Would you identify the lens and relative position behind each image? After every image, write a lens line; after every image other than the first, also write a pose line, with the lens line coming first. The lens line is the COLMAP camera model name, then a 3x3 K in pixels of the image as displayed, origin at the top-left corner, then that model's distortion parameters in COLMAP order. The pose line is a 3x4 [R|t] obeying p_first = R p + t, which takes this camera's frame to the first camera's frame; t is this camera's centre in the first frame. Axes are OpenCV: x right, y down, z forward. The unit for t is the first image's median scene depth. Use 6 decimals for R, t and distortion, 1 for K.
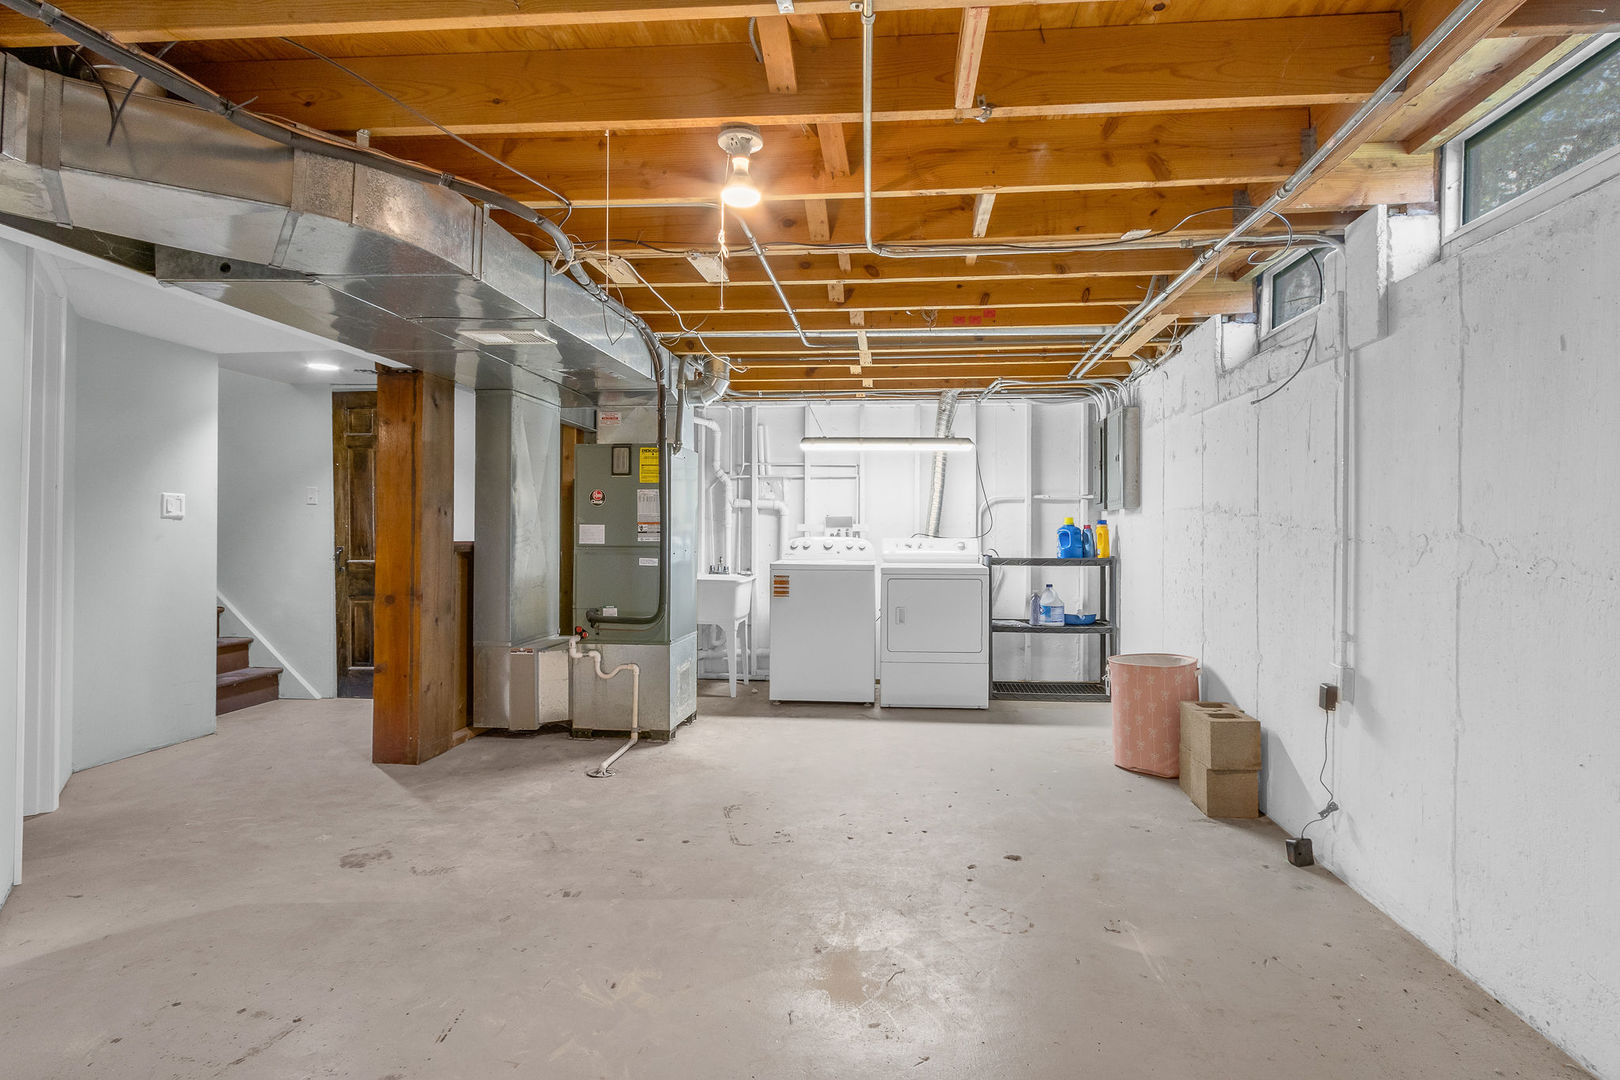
lens RADIAL K [[811.0, 0, 810.6], [0, 811.0, 531.3], [0, 0, 1]] dist [0.002114, 0.000279]
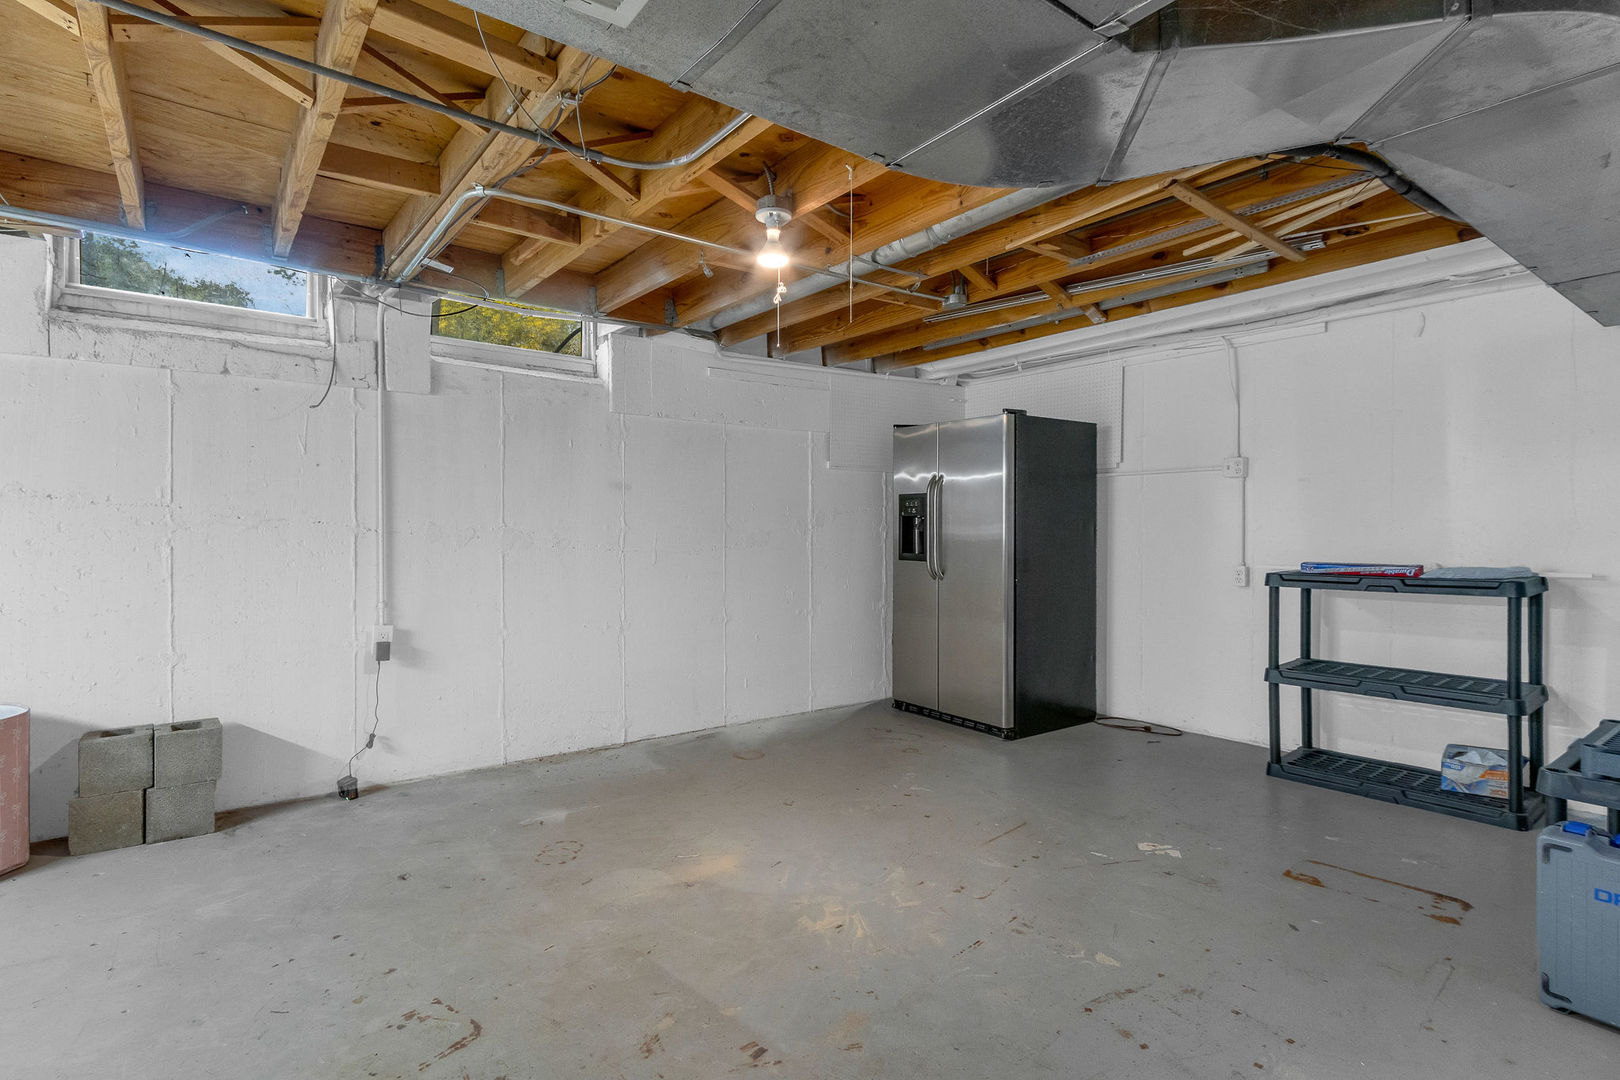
lens RADIAL K [[811.0, 0, 810.6], [0, 811.0, 531.3], [0, 0, 1]] dist [0.002114, 0.000279]
pose [[-0.680406, -0.009354, 0.732775, -0.778000], [-0.008136, 0.999953, 0.005209, -0.007888], [-0.732790, -0.002418, -0.680451, 1.336627]]
